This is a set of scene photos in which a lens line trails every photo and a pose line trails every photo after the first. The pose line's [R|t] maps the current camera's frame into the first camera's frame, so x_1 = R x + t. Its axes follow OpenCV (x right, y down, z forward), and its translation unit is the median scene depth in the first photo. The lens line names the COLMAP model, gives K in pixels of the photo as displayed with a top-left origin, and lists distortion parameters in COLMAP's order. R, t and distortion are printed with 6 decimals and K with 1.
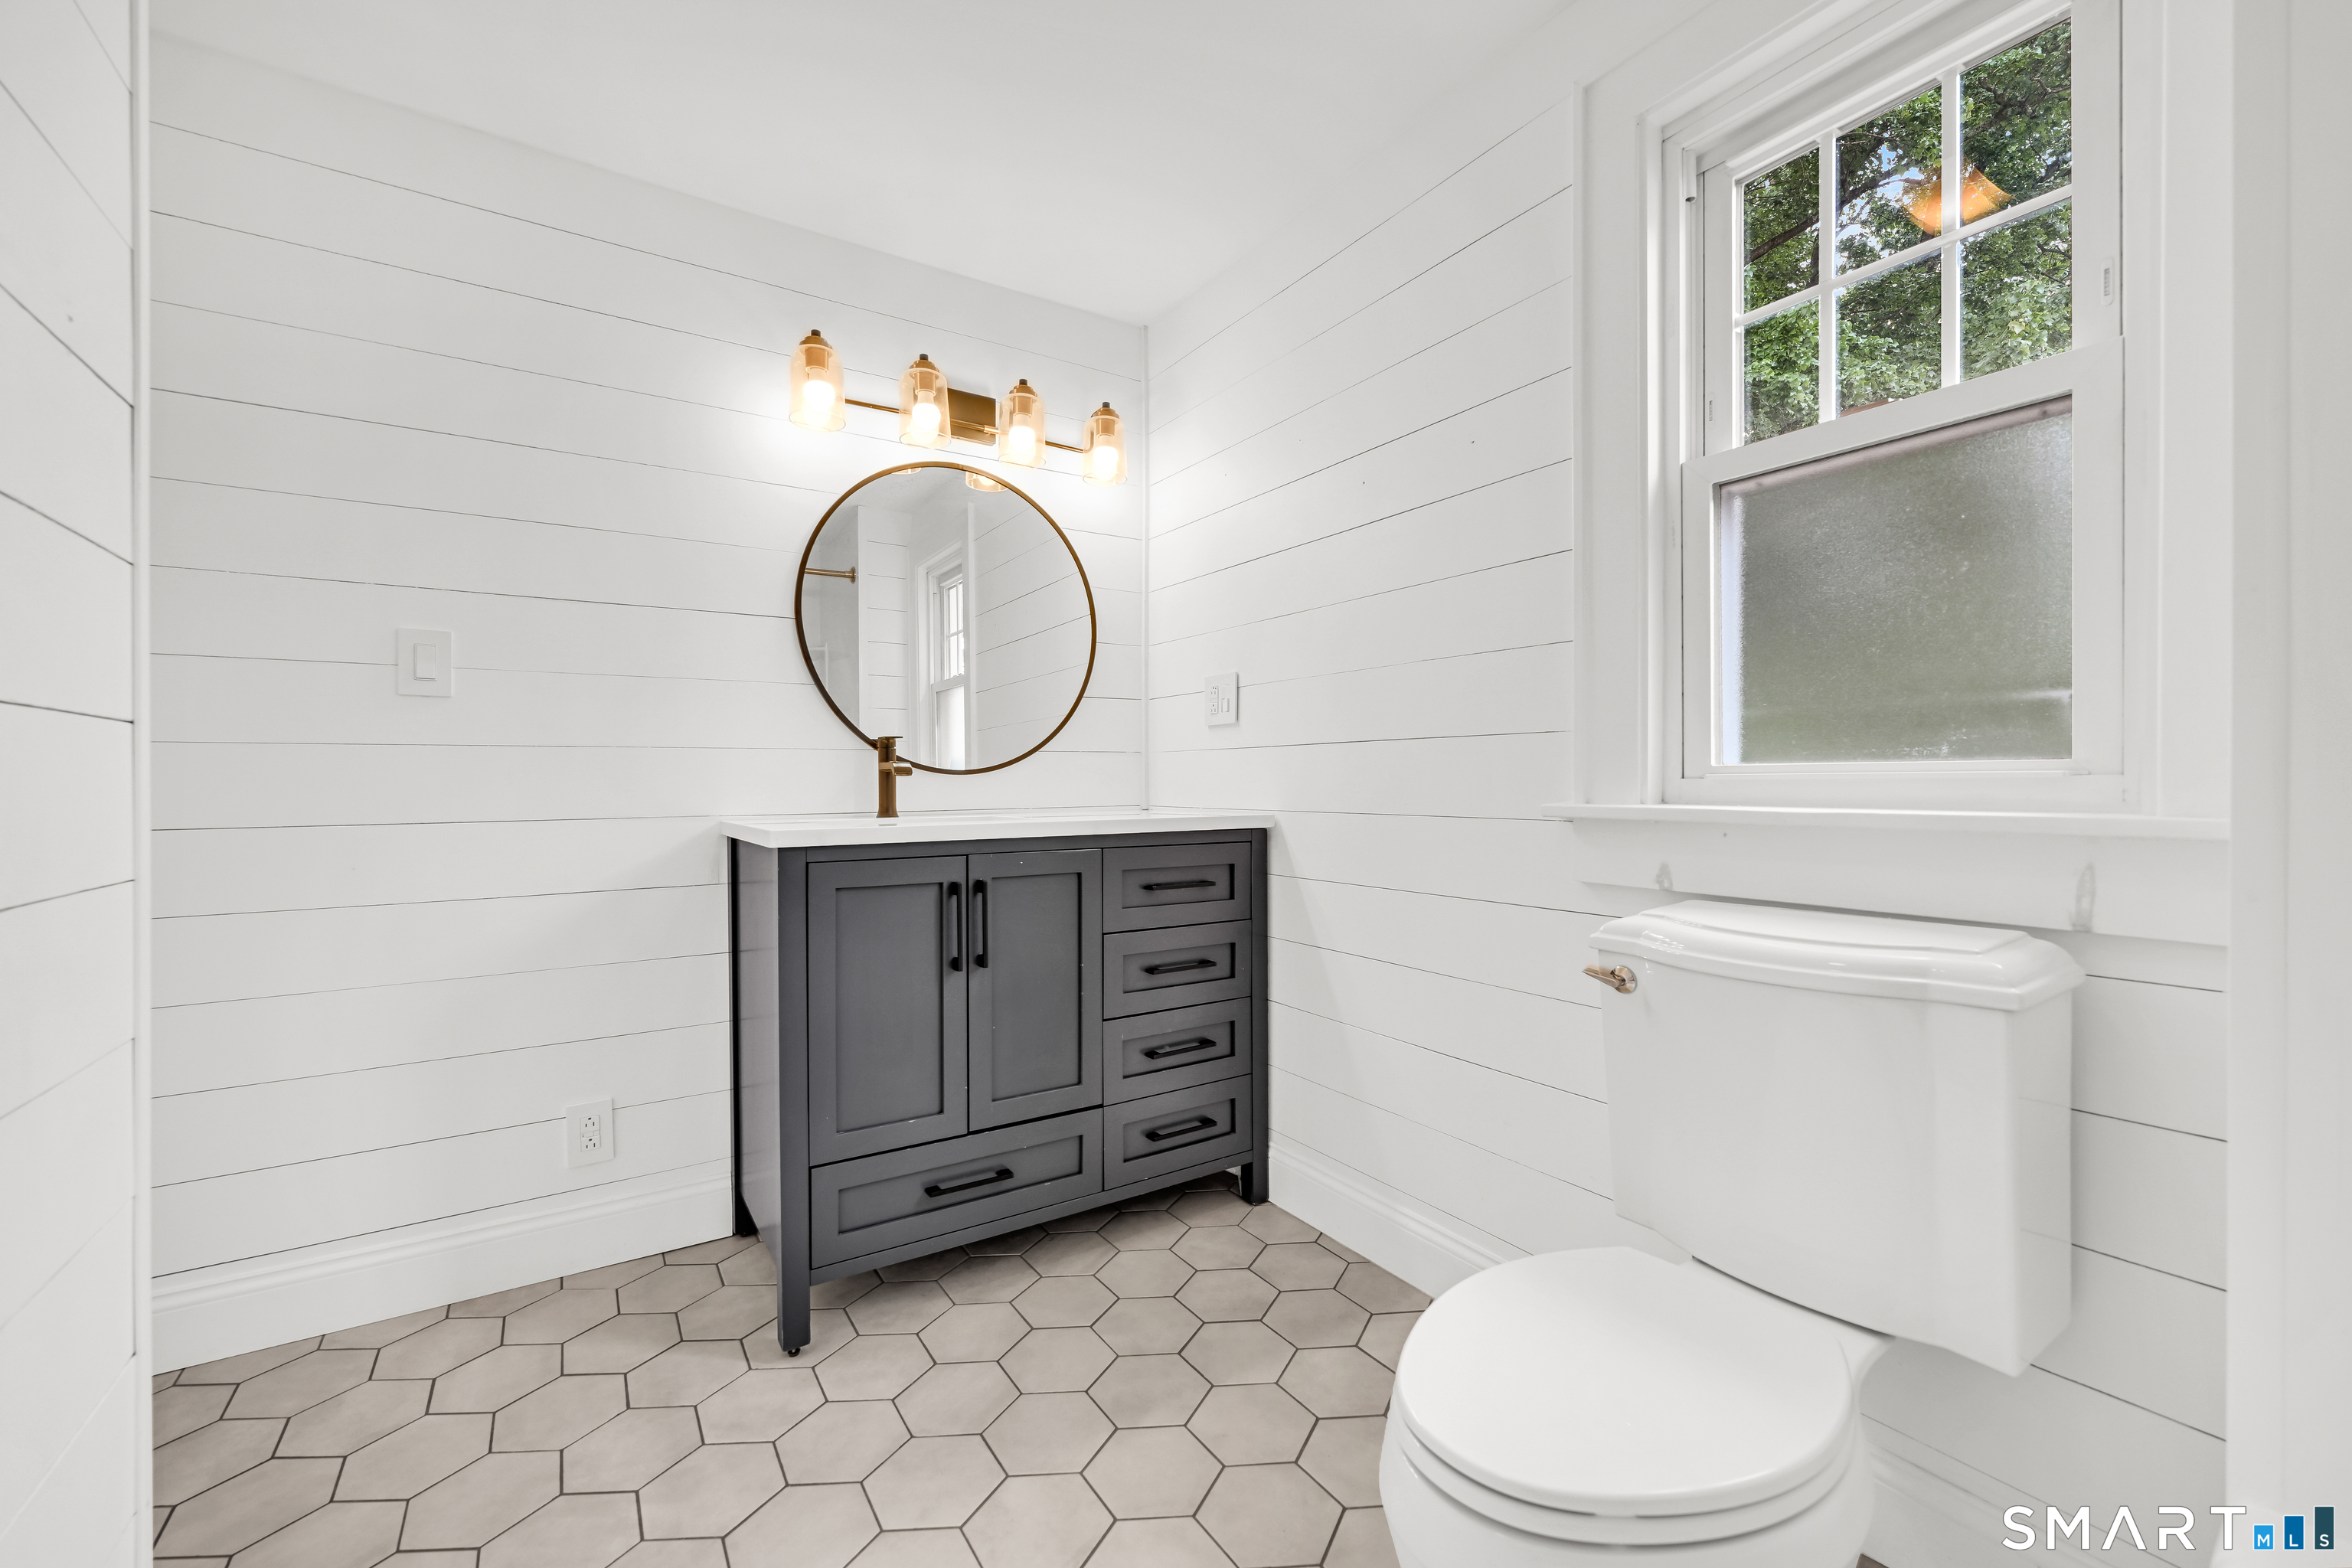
lens RADIAL K [[967.4, 0, 1184.0], [0, 967.4, 789.8], [0, 0, 1]] dist [-0.000692, -0.000126]
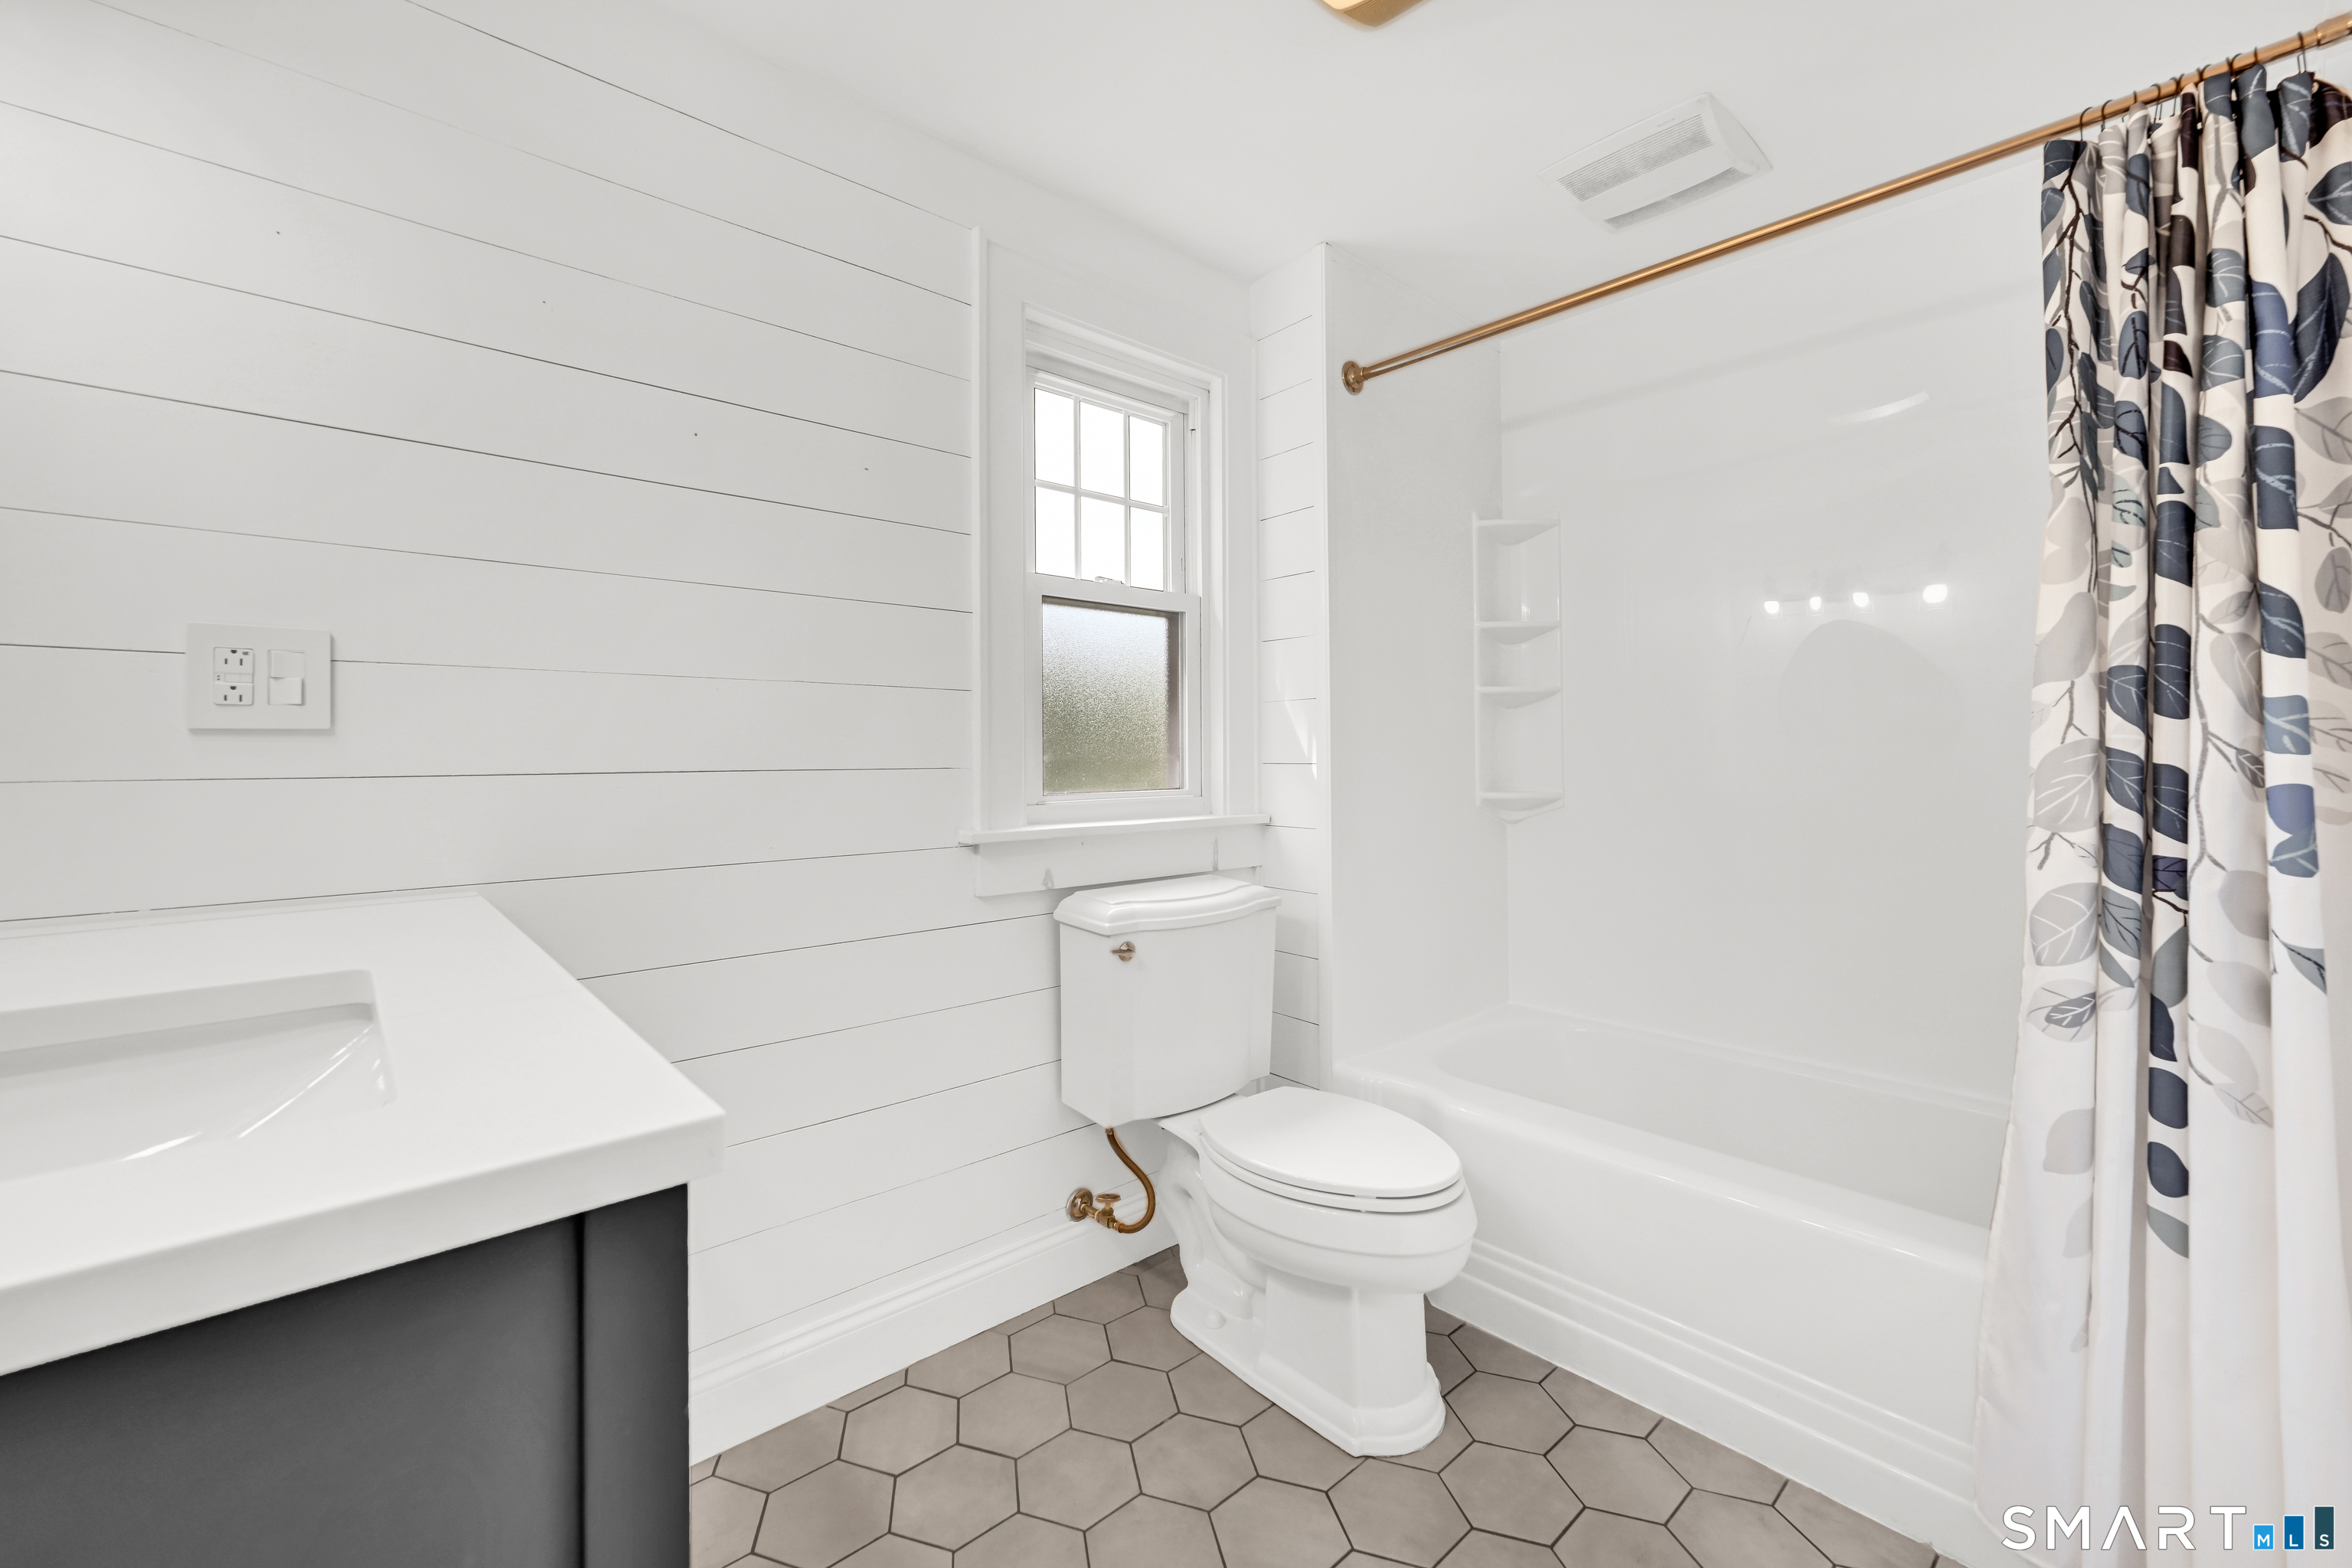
lens RADIAL K [[936.4, 0, 1176.0], [0, 936.4, 771.7], [0, 0, 1]] dist [-0.000412, -0.000083]
pose [[-0.145157, -0.001217, 0.989408, -0.745027], [0.024864, 0.999679, 0.004877, -0.056354], [-0.989096, 0.025308, -0.145080, 0.929353]]
